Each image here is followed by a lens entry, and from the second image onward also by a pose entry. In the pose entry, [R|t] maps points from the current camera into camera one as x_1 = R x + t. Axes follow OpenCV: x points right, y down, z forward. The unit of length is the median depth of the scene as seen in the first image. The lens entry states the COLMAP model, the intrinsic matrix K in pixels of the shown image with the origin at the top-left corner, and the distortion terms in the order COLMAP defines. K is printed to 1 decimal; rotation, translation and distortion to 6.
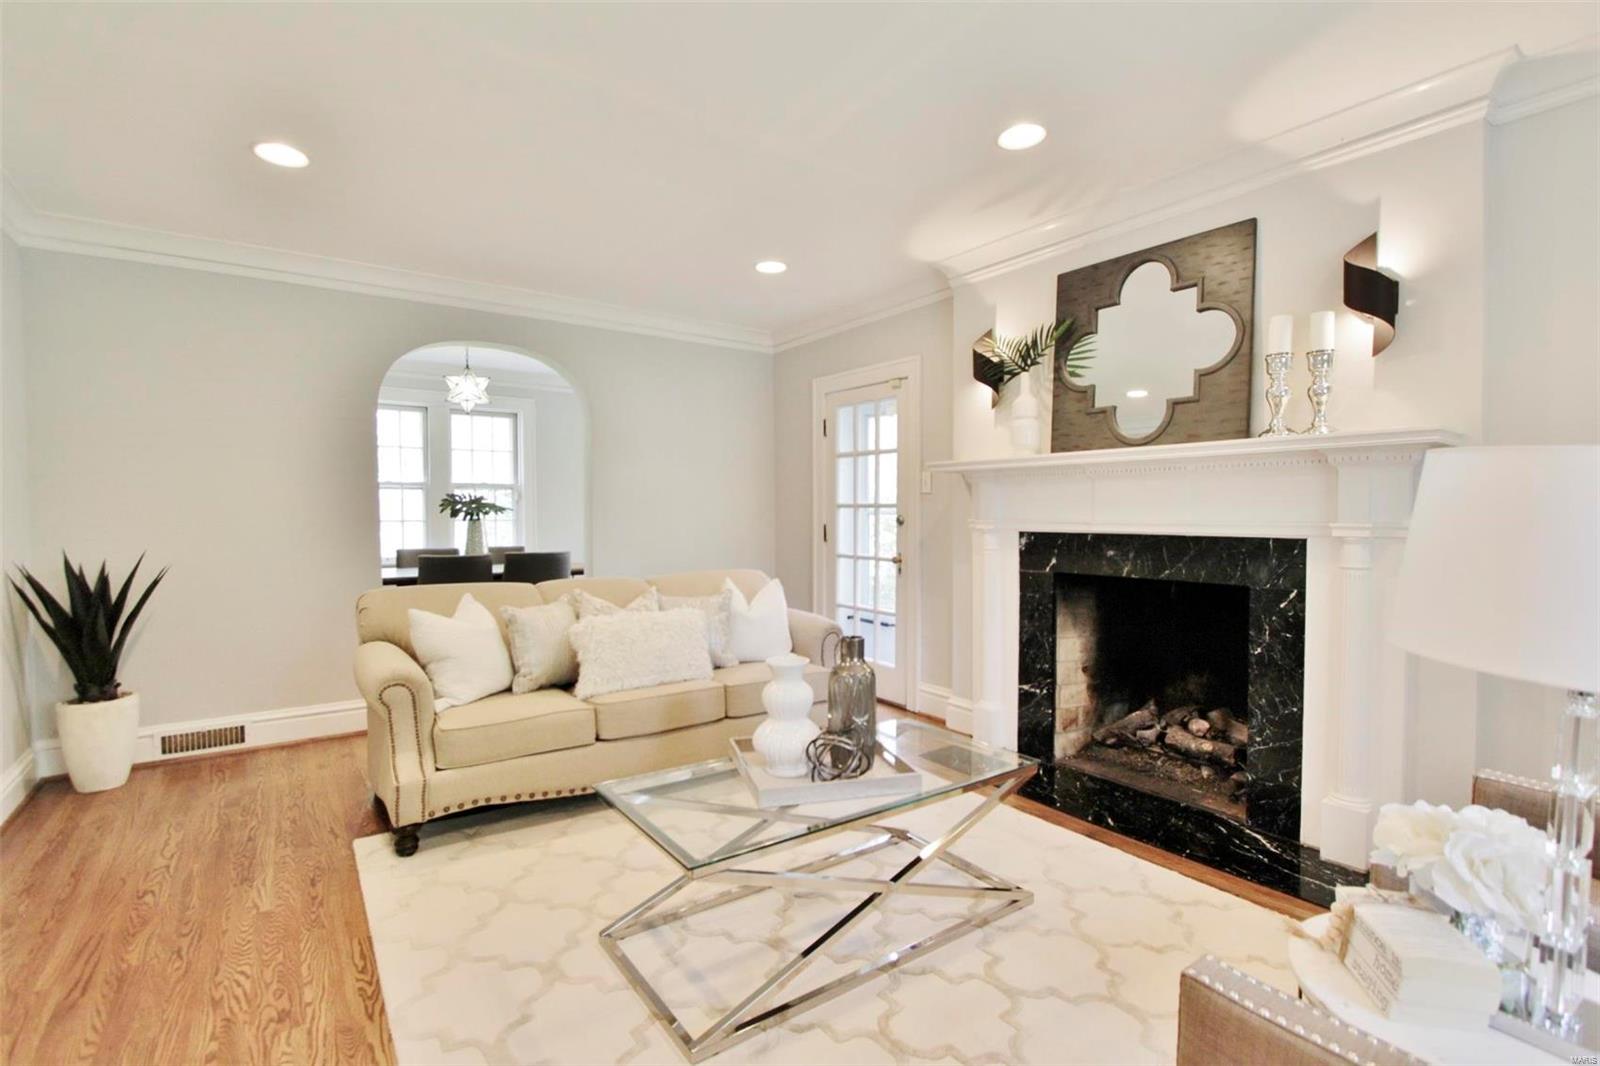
lens RADIAL K [[738.9, 0, 798.5], [0, 738.9, 533.5], [0, 0, 1]] dist [-0.021280, 0.004683]
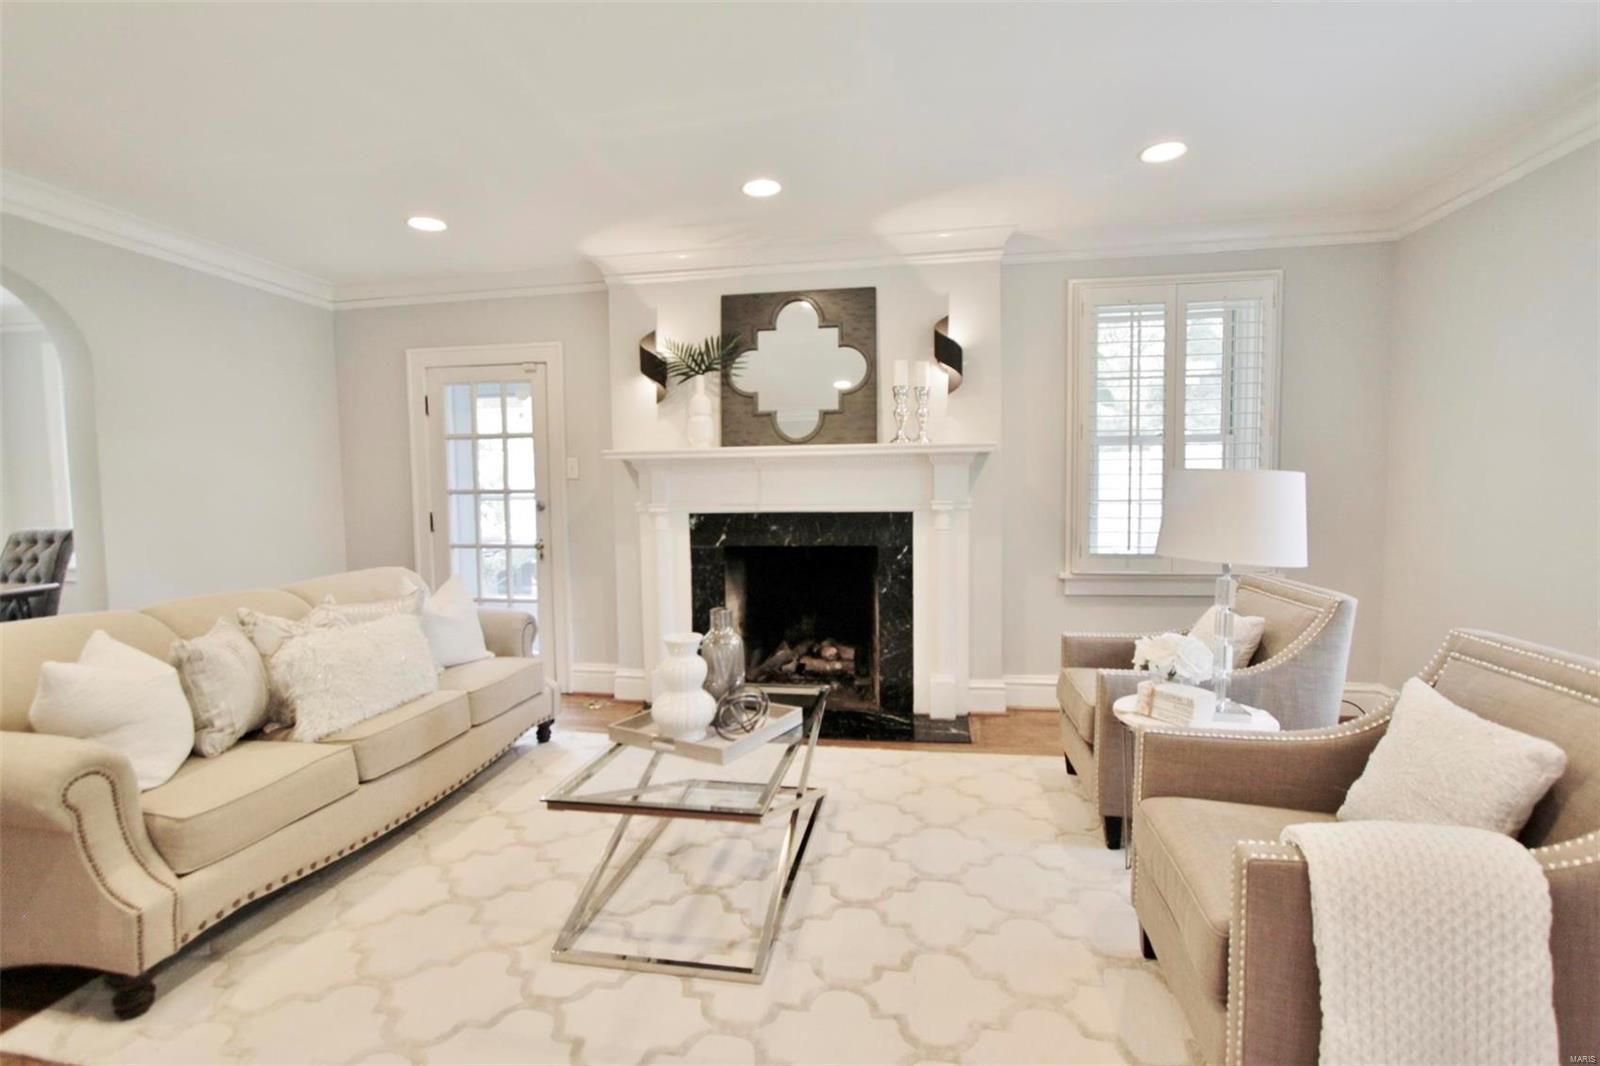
lens RADIAL K [[738.9, 0, 795.1], [0, 738.9, 533.7], [0, 0, 1]] dist [-0.021280, 0.004683]
pose [[0.712147, -0.050309, 0.700226, -0.445588], [0.032337, 0.998721, 0.038868, -0.011851], [-0.701286, -0.005036, 0.712863, 0.073834]]
